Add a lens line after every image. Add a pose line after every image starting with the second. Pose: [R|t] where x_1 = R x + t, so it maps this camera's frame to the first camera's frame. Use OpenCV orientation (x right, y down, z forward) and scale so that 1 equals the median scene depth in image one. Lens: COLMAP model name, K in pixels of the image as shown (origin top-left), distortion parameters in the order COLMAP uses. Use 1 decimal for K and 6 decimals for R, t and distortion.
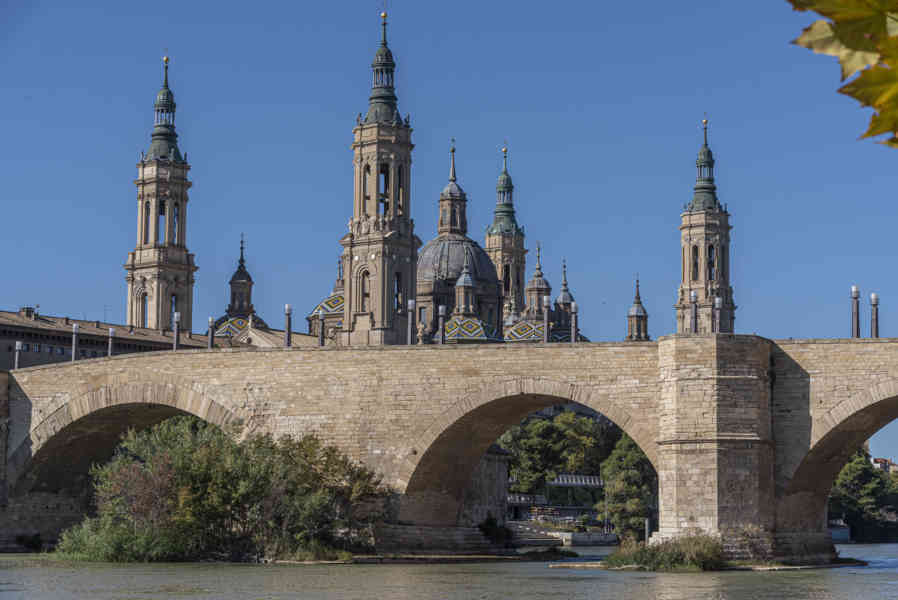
lens RADIAL K [[1941.5, 0, 449.0], [0, 1941.5, 300.0], [0, 0, 1]] dist [0.012883, 0.067655]
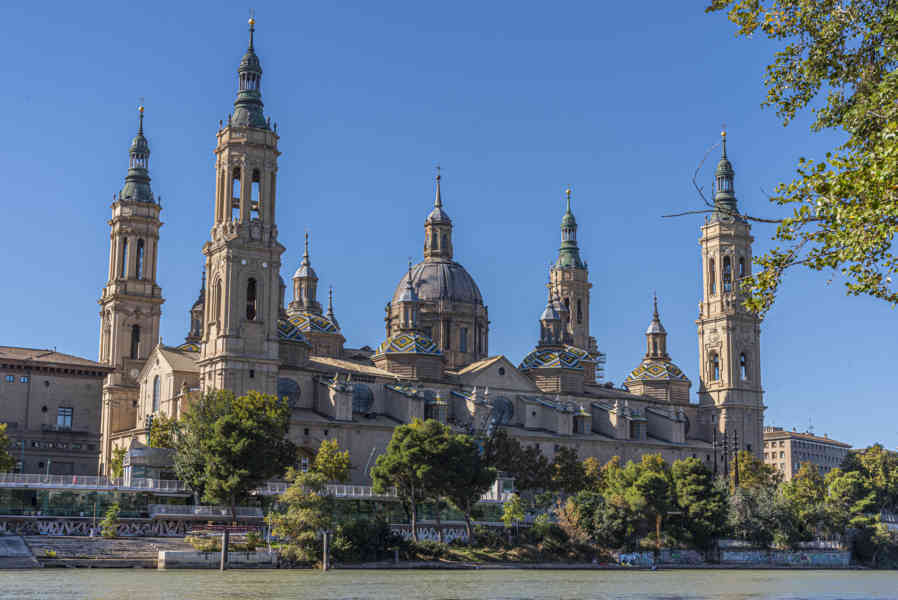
lens RADIAL K [[1330.2, 0, 449.0], [0, 1330.2, 300.0], [0, 0, 1]] dist [0.067381, -0.003066]
pose [[0.943406, -0.063676, -0.325469, 0.233661], [0.038880, 0.995862, -0.082136, 0.045365], [0.329352, 0.064833, 0.941979, 0.349559]]
